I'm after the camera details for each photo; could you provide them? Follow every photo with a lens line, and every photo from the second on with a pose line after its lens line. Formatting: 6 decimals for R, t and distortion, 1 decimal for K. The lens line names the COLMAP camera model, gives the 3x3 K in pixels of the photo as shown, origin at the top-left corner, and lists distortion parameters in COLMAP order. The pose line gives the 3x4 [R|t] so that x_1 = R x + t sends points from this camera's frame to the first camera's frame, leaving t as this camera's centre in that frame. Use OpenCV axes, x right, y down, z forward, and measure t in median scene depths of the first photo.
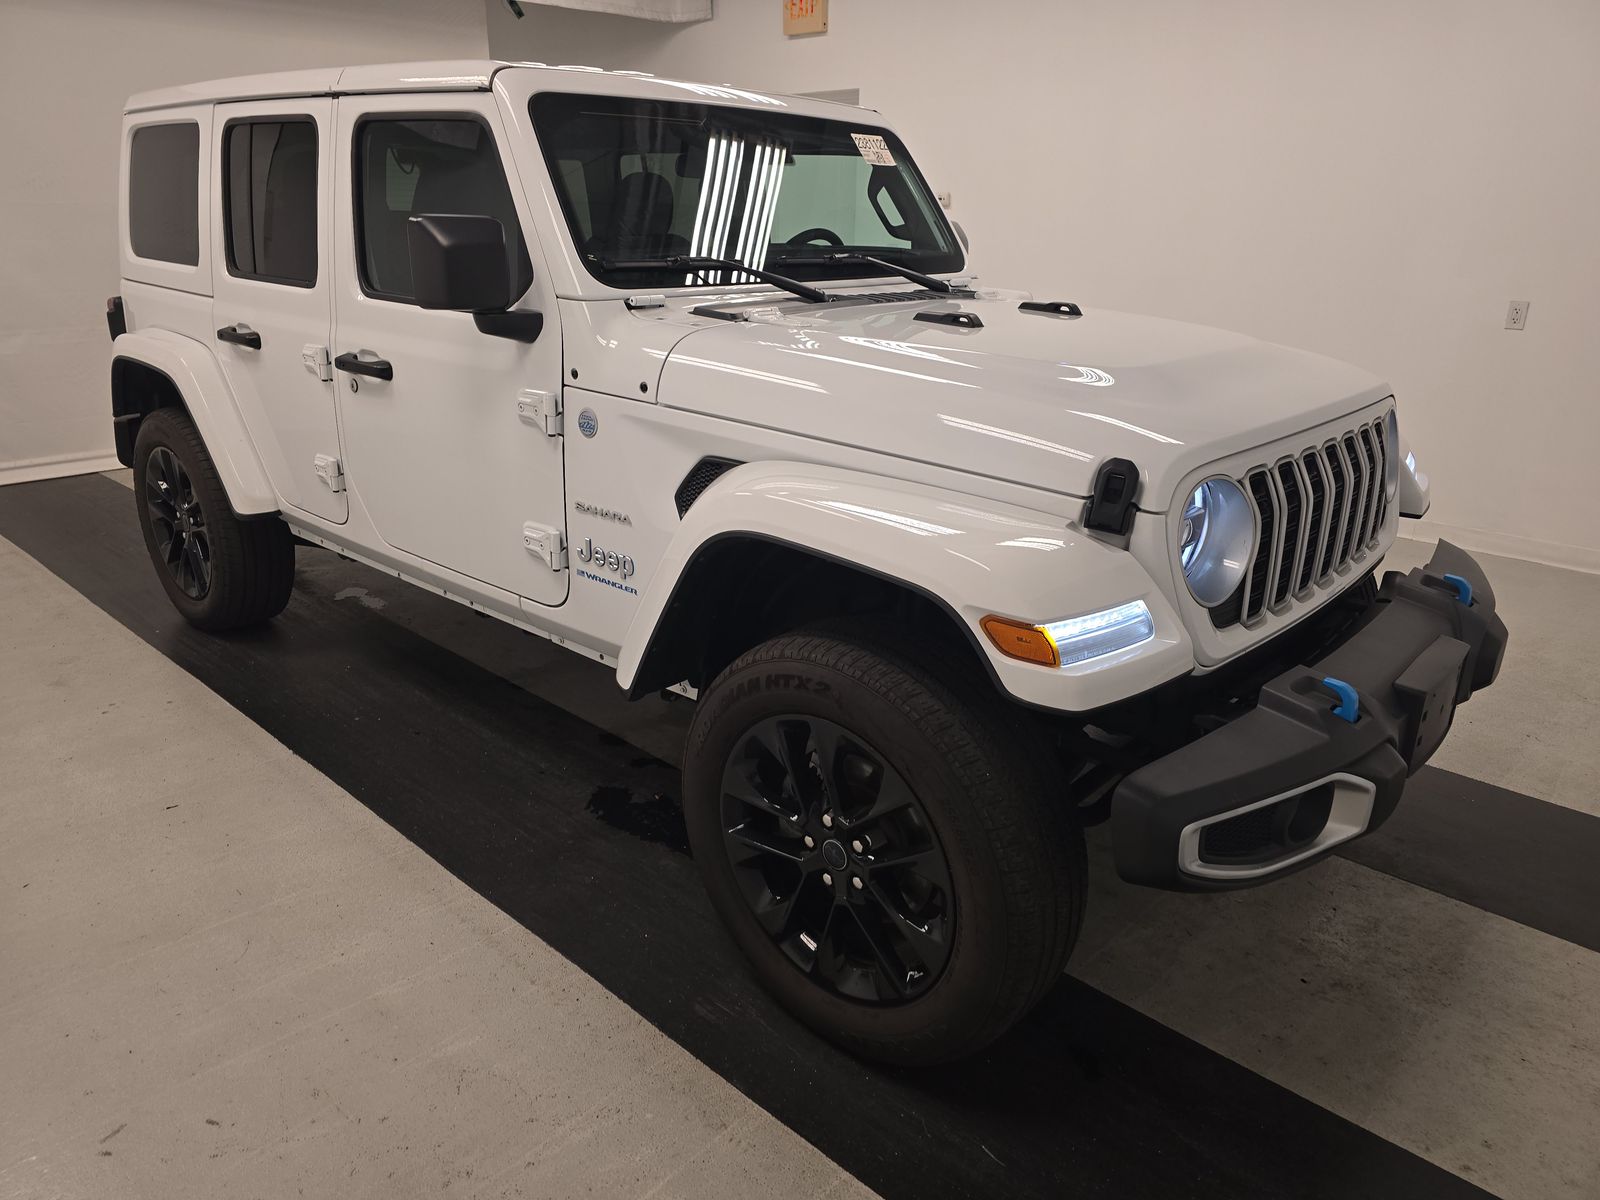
lens RADIAL K [[1125.2, 0, 789.5], [0, 1125.2, 596.2], [0, 0, 1]] dist [0.006165, -0.000594]
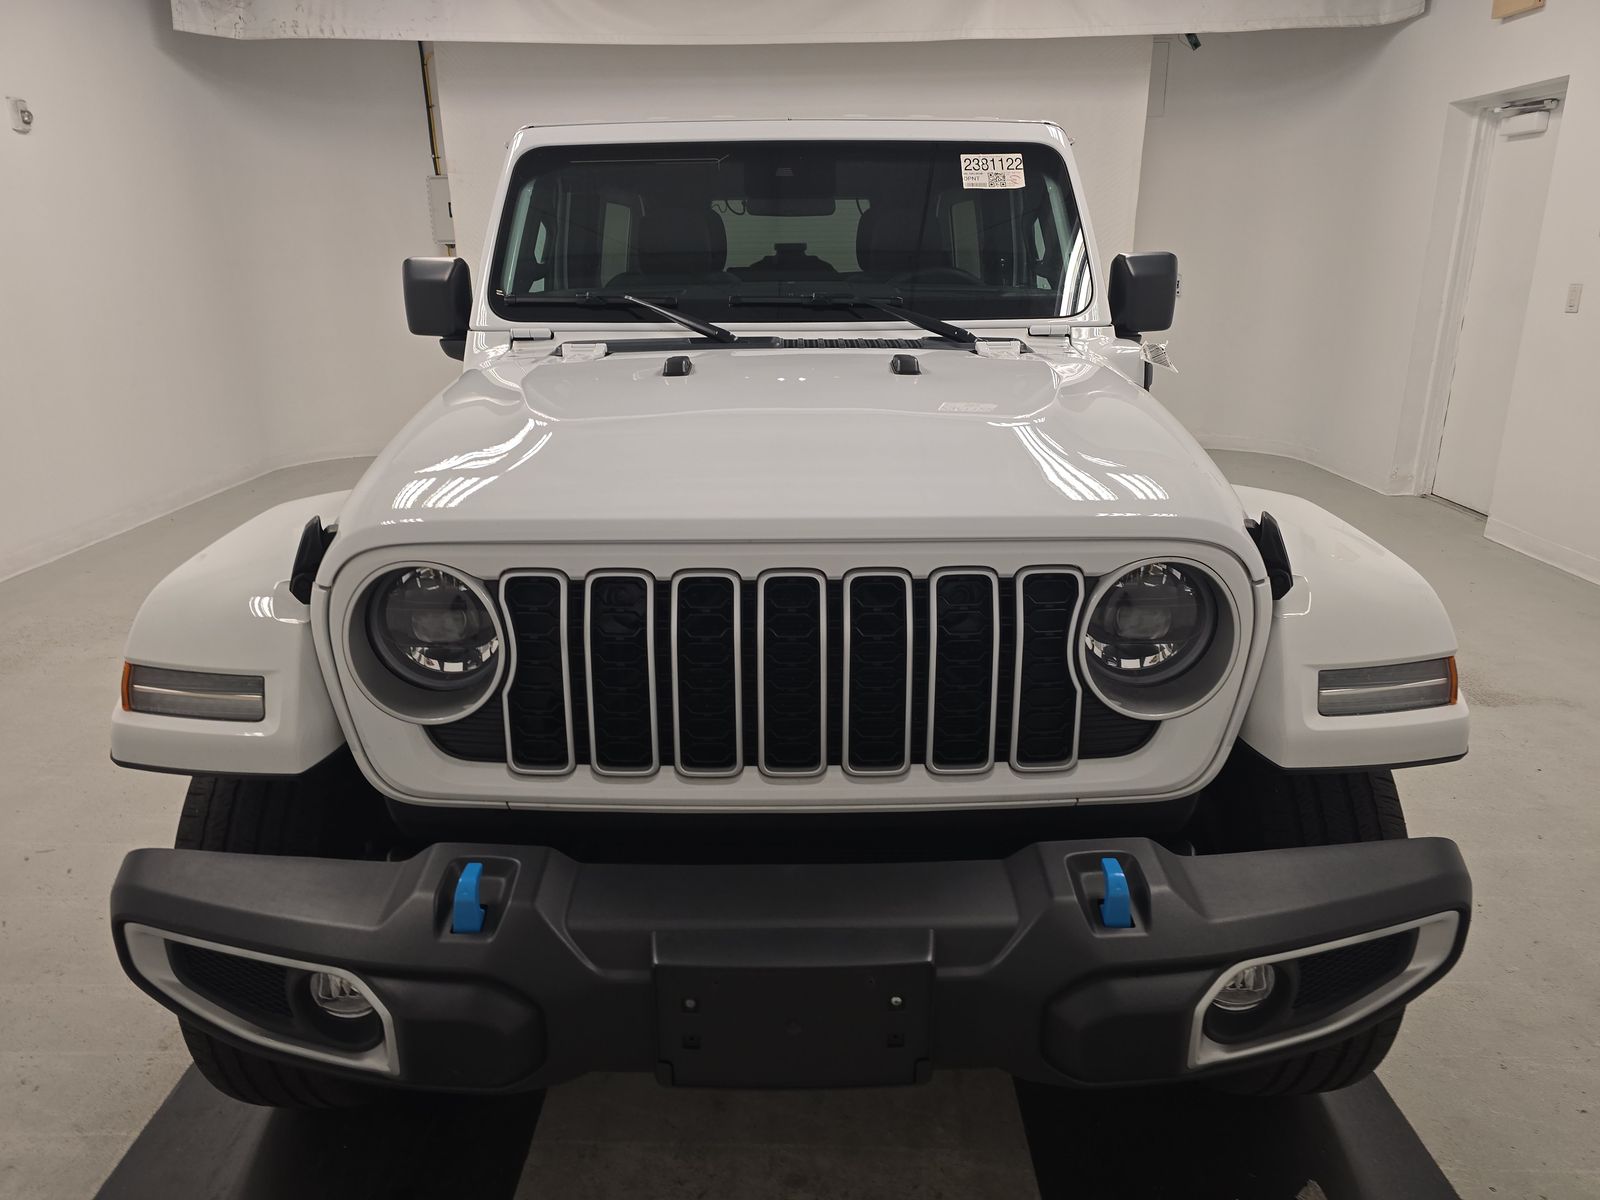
lens RADIAL K [[1125.2, 0, 770.8], [0, 1125.2, 602.0], [0, 0, 1]] dist [0.006165, -0.000594]
pose [[0.672222, 0.197392, -0.713550, 0.684114], [-0.222773, 0.973064, 0.059312, -0.110511], [0.706038, 0.119089, 0.698089, 0.378823]]
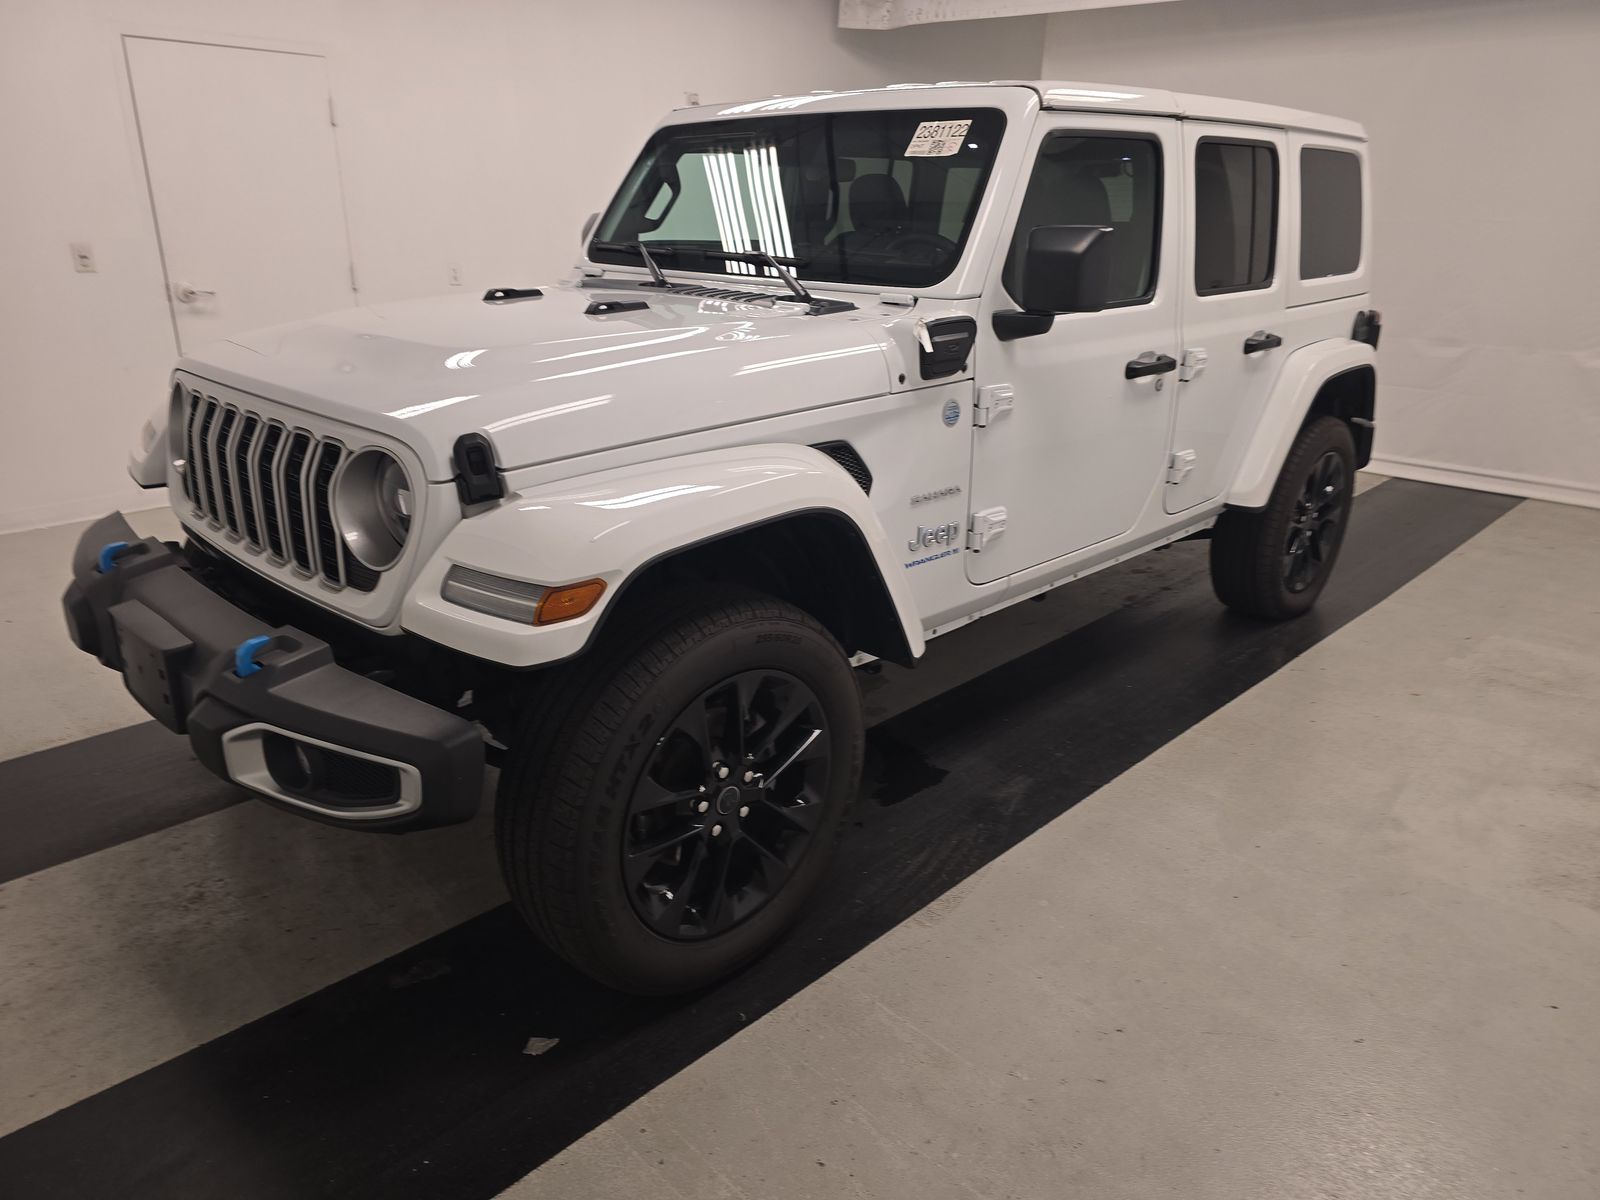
lens RADIAL K [[1125.2, 0, 805.3], [0, 1125.2, 599.0], [0, 0, 1]] dist [0.006165, -0.000594]
pose [[-0.053247, 0.311016, -0.948912, 1.087805], [-0.338112, 0.888516, 0.310193, -0.351145], [0.939598, 0.337356, 0.057848, 1.076077]]
